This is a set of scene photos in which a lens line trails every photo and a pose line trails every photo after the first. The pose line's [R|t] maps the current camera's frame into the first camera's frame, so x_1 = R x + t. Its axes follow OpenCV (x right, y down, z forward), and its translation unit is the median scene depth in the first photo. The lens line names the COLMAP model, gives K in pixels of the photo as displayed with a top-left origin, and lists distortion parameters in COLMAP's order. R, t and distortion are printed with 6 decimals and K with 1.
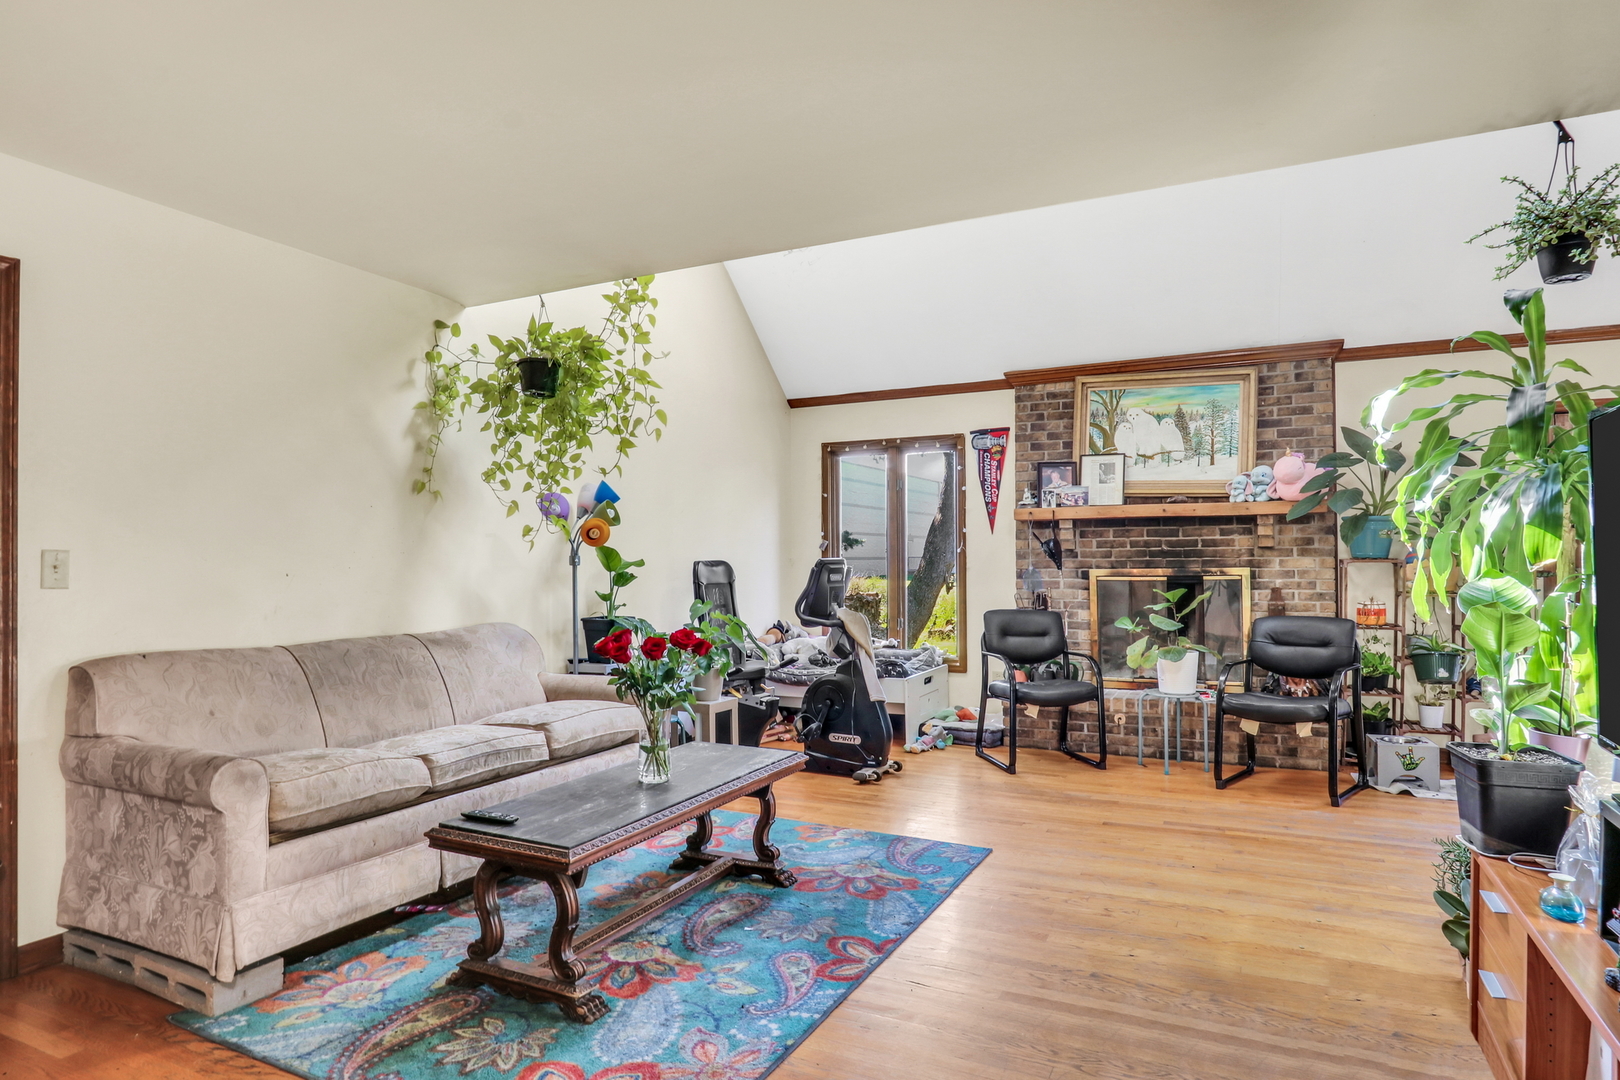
lens RADIAL K [[911.9, 0, 809.4], [0, 911.9, 562.5], [0, 0, 1]] dist [-0.000567, -0.000007]
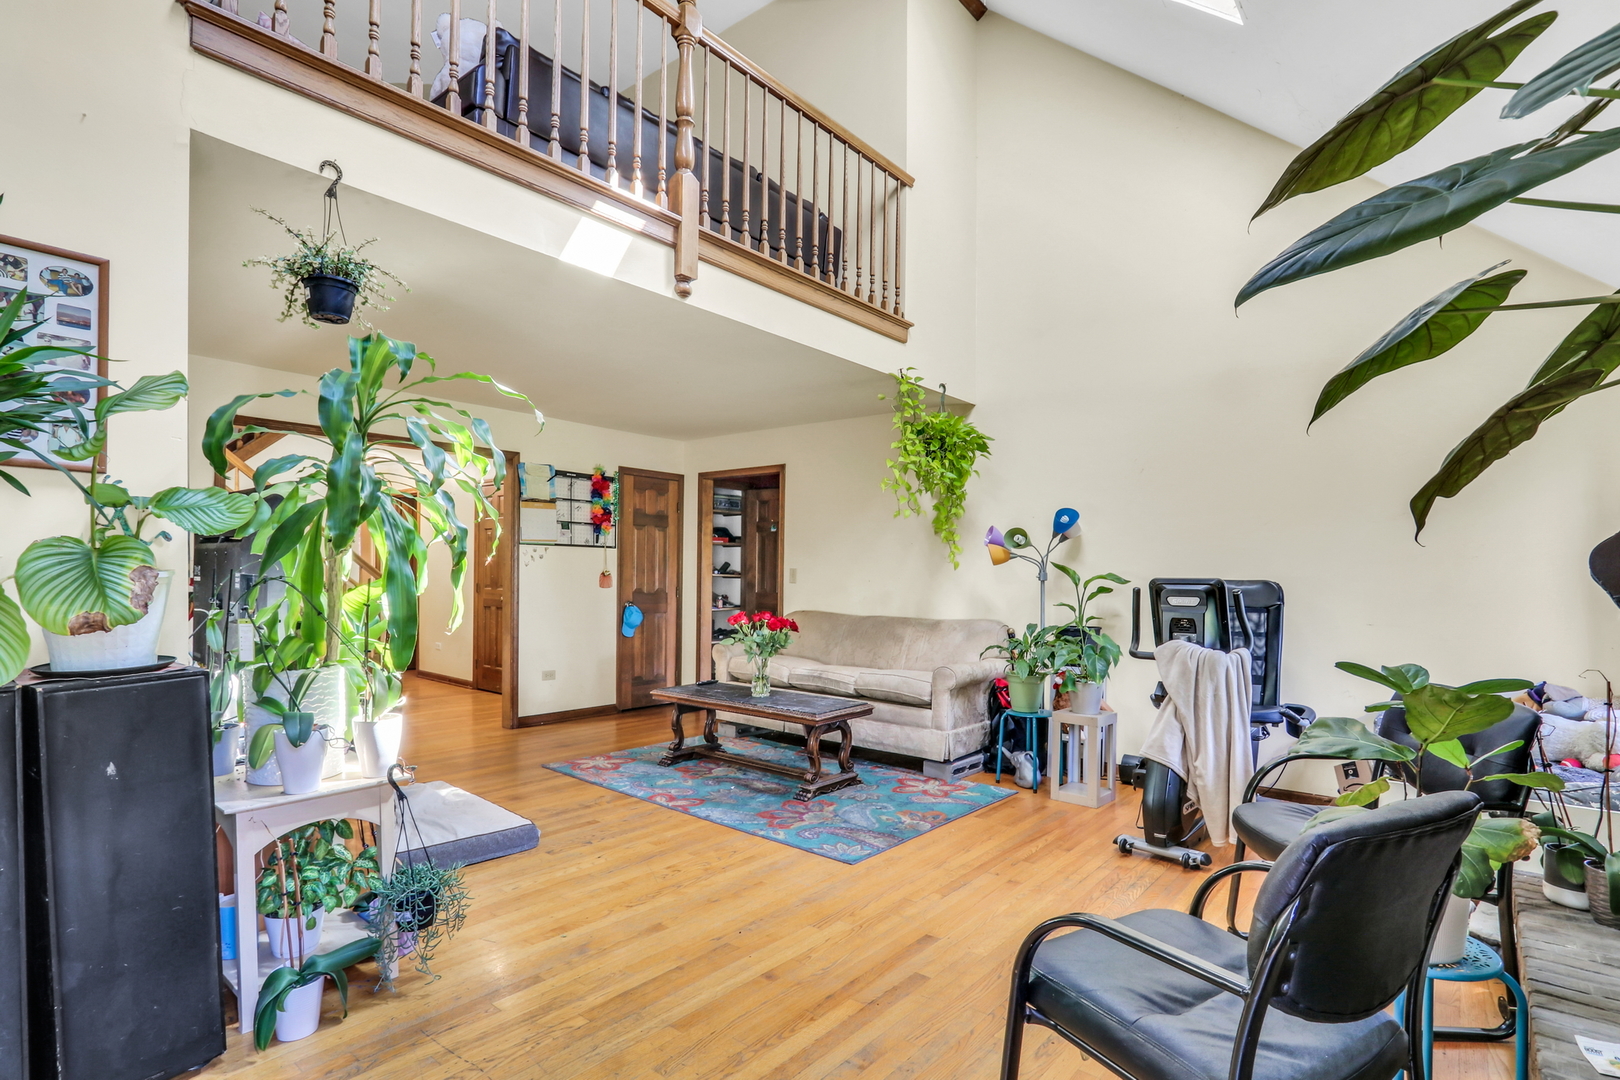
lens RADIAL K [[804.5, 0, 799.3], [0, 804.5, 569.7], [0, 0, 1]] dist [-0.002406, 0.000336]
pose [[-0.239241, -0.000004, -0.970960, 1.372740], [-0.007309, 0.999972, 0.001797, -0.012632], [0.970933, 0.007527, -0.239234, 1.478967]]
